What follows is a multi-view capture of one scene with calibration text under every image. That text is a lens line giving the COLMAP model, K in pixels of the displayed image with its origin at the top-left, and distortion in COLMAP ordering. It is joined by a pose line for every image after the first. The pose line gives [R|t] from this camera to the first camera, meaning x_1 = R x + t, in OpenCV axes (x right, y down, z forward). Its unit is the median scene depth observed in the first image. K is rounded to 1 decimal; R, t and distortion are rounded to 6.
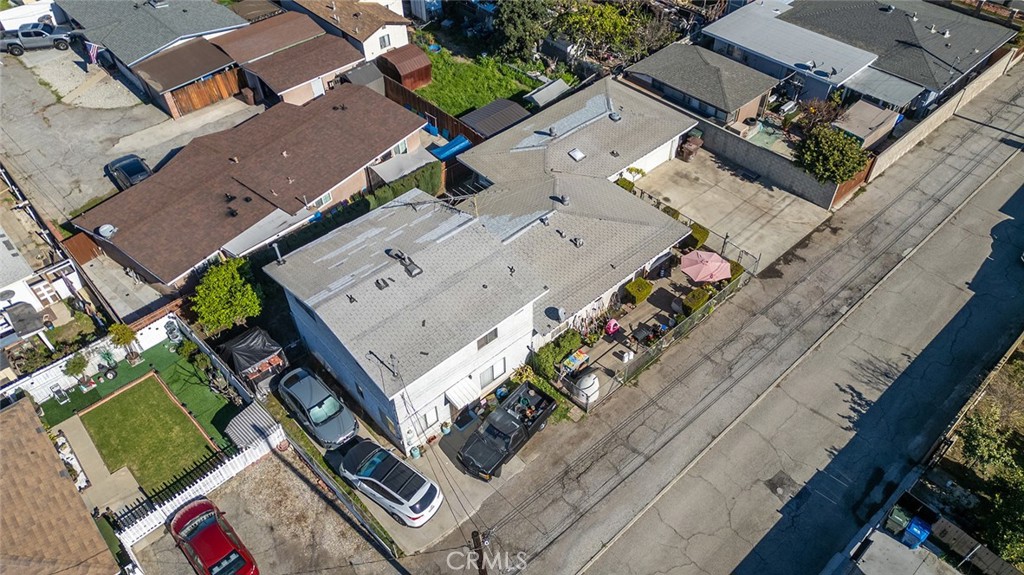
lens RADIAL K [[721.3, 0, 522.6], [0, 721.3, 285.7], [0, 0, 1]] dist [0.054653, -0.016884]
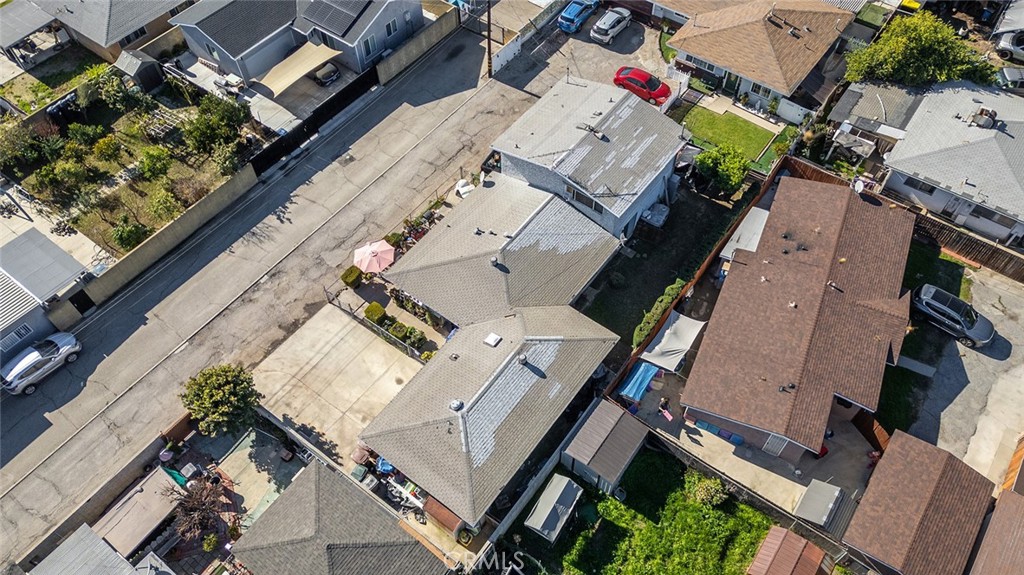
lens RADIAL K [[721.3, 0, 520.0], [0, 721.3, 283.7], [0, 0, 1]] dist [0.054653, -0.016884]
pose [[-0.982708, 0.162439, -0.088872, 0.141893], [-0.116919, -0.172203, 0.978098, -1.393144], [0.143577, 0.971576, 0.188218, 0.952541]]
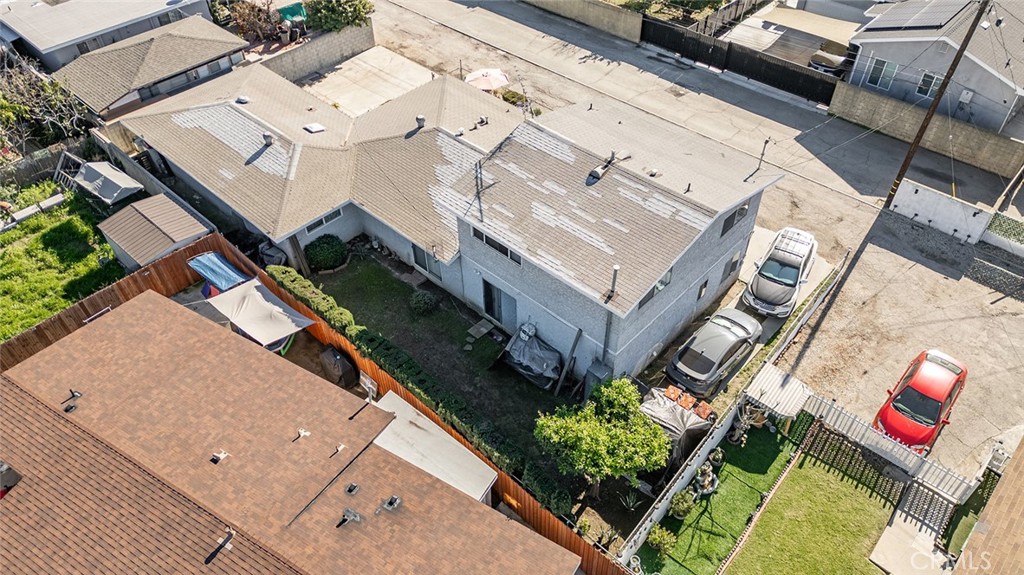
lens RADIAL K [[721.3, 0, 515.6], [0, 721.3, 290.1], [0, 0, 1]] dist [0.054653, -0.016884]
pose [[-0.075599, -0.687928, 0.721831, -0.802464], [0.721788, 0.461702, 0.515610, -0.443805], [-0.687973, 0.559988, 0.461634, 0.736086]]
